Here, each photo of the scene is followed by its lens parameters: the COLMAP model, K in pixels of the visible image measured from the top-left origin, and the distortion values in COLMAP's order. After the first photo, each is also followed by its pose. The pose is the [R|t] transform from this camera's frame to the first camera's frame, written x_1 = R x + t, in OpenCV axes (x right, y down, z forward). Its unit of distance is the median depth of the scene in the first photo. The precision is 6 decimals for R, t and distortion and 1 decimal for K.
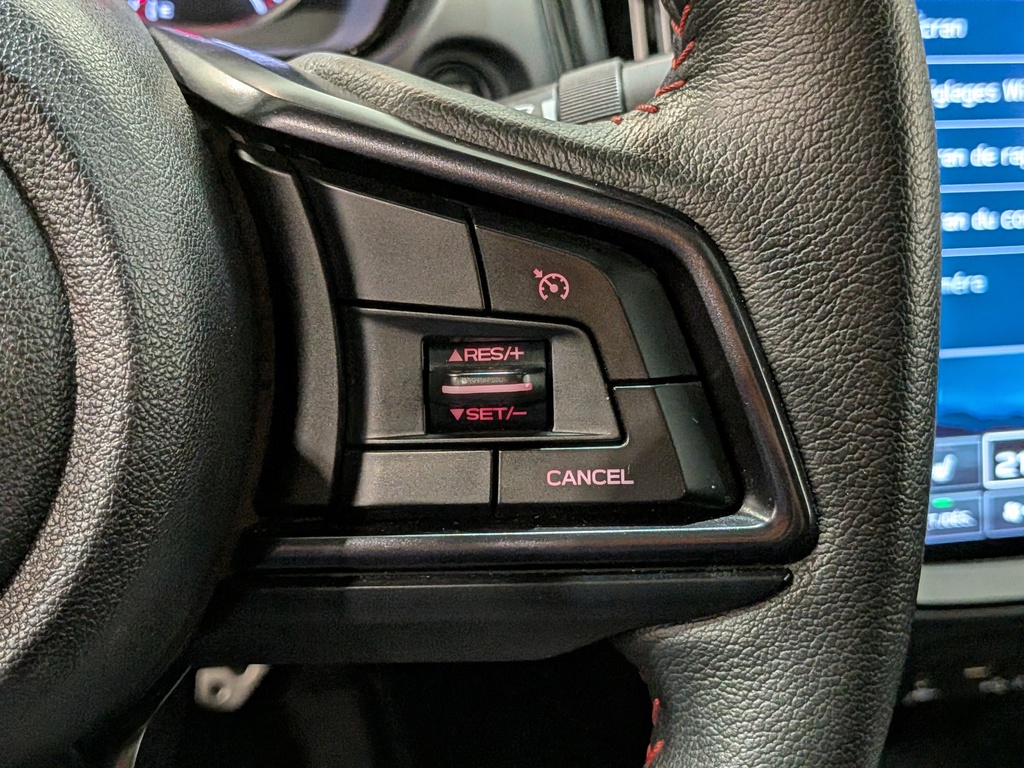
lens RADIAL K [[1589.1, 0, 512.0], [0, 1589.1, 384.0], [0, 0, 1]] dist [0.038020, 0.086823]
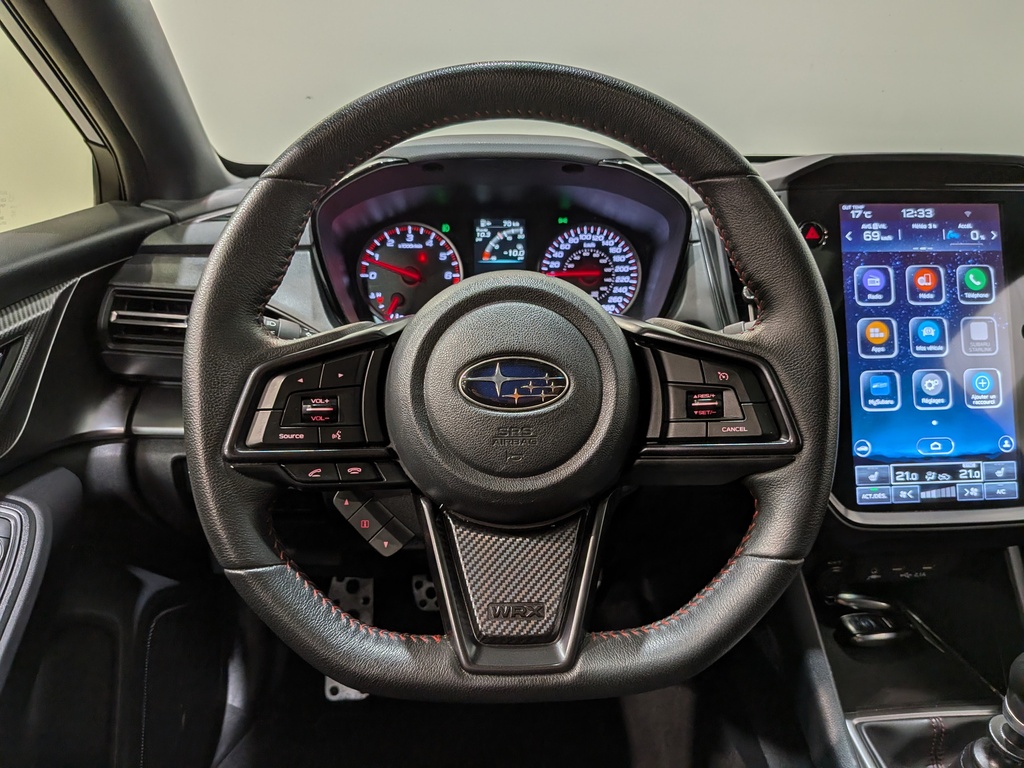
lens RADIAL K [[770.5, 0, 517.8], [0, 770.5, 396.4], [0, 0, 1]] dist [0.089610, -0.182237]
pose [[0.975349, -0.005285, -0.220603, -0.041305], [-0.027840, 0.988778, -0.146777, 0.252005], [0.218903, 0.149301, 0.964257, -0.786589]]
